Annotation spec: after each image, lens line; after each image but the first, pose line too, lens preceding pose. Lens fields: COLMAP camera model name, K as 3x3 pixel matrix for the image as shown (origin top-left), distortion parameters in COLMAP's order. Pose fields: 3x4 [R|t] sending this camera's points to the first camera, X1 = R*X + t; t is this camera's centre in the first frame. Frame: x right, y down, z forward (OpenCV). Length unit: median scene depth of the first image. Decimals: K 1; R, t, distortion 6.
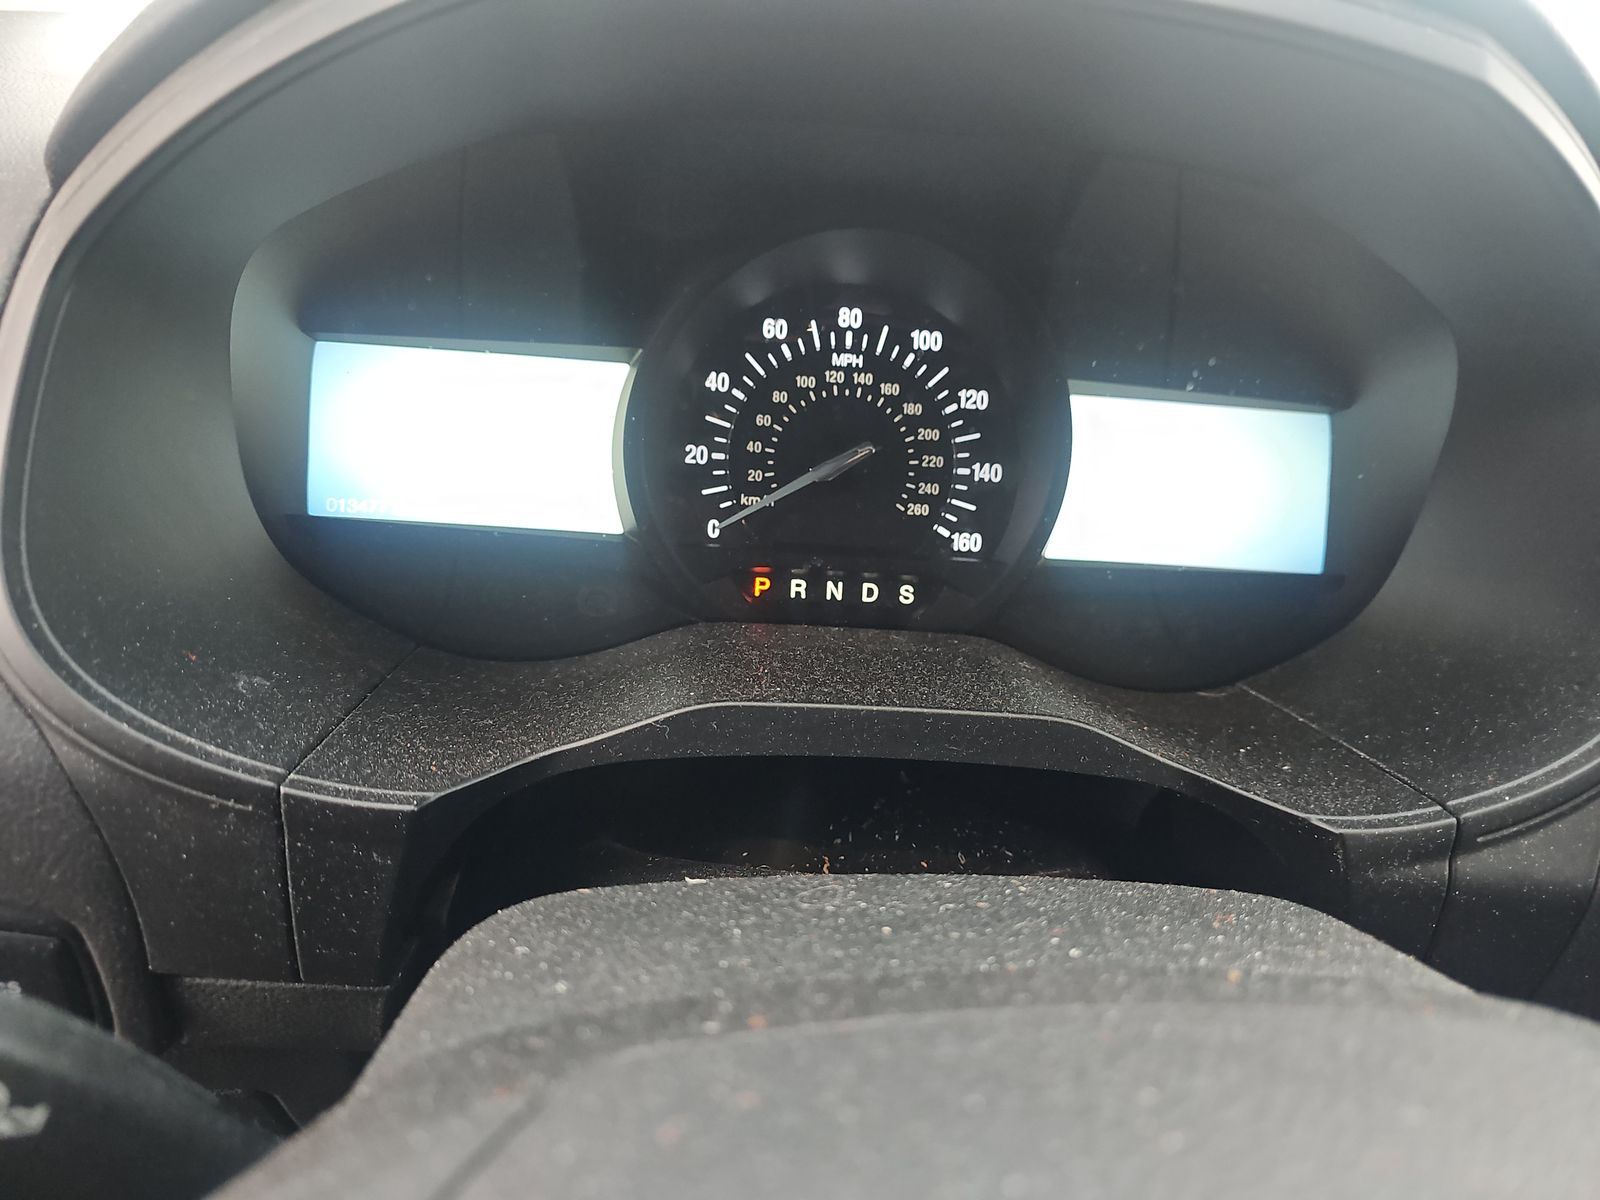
lens RADIAL K [[1058.6, 0, 789.4], [0, 1058.6, 611.4], [0, 0, 1]] dist [0.070945, 0.000277]
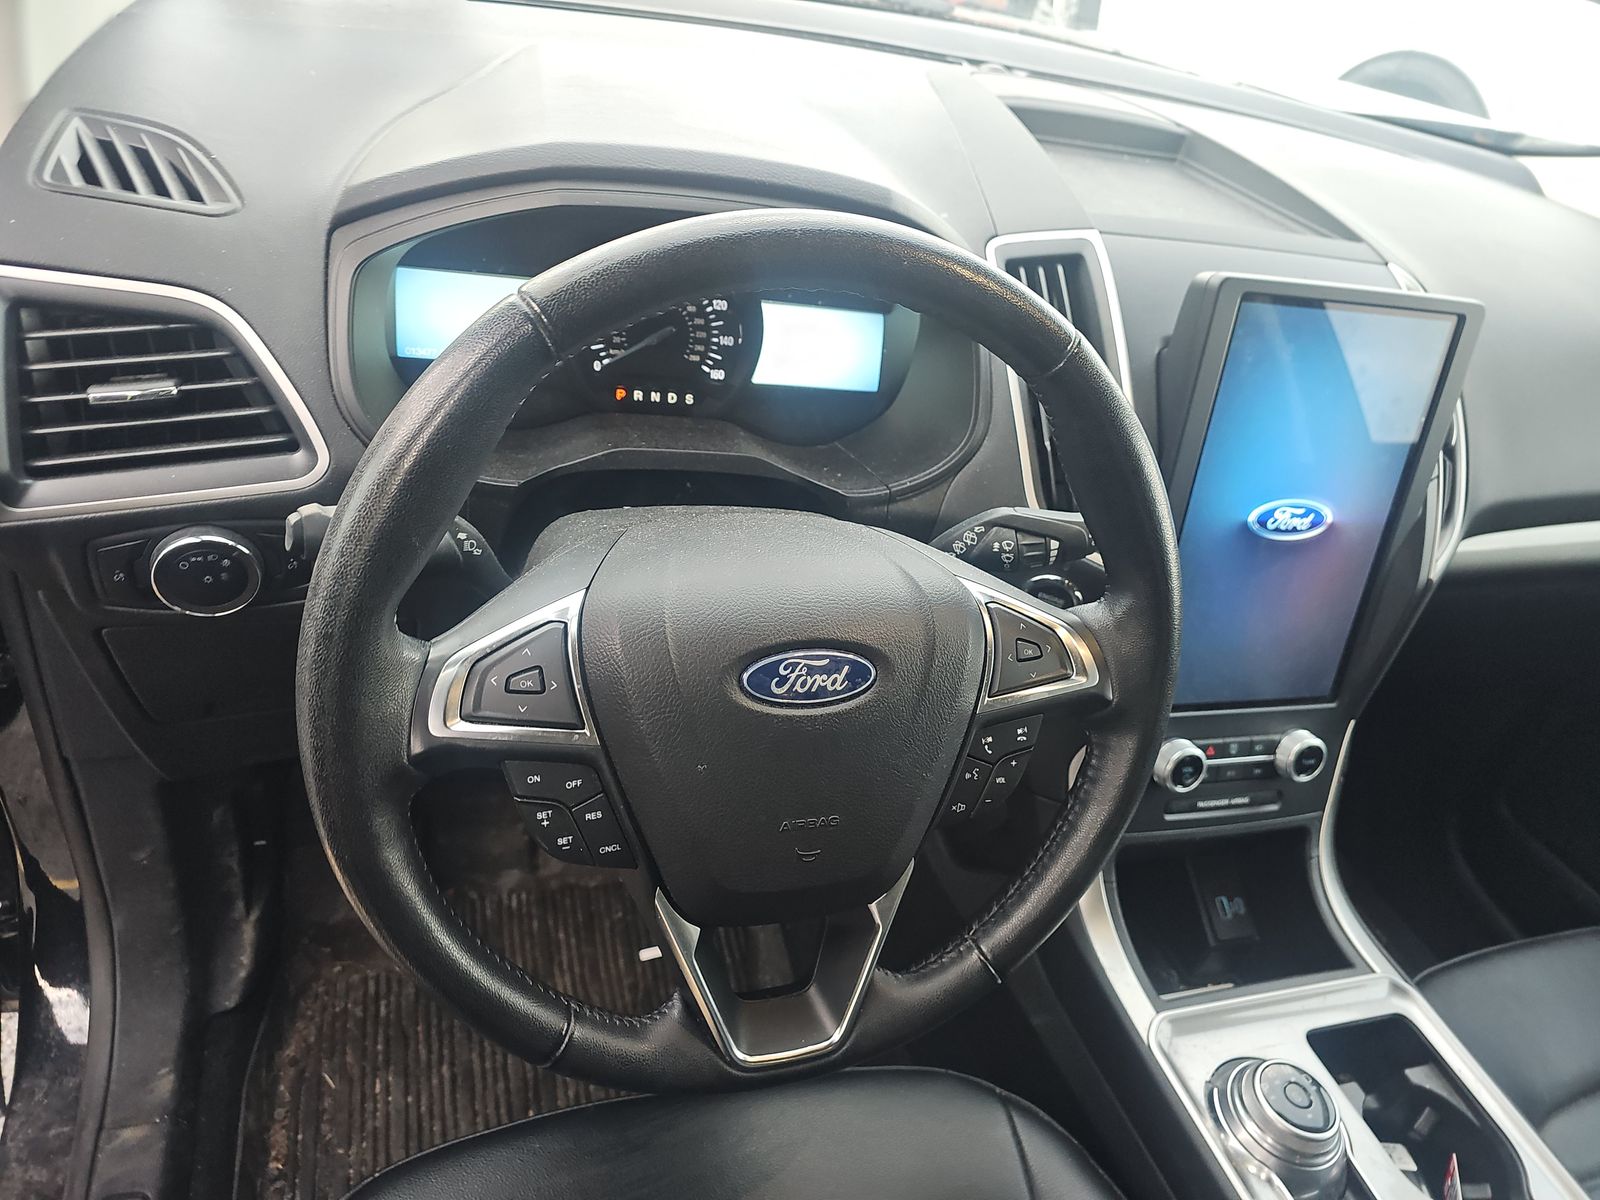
lens RADIAL K [[1058.6, 0, 799.2], [0, 1058.6, 613.2], [0, 0, 1]] dist [0.070945, 0.000277]
pose [[0.971002, -0.034884, 0.236513, -0.195339], [-0.018683, 0.975200, 0.220537, -0.071992], [-0.238341, -0.218561, 0.946269, -1.169432]]
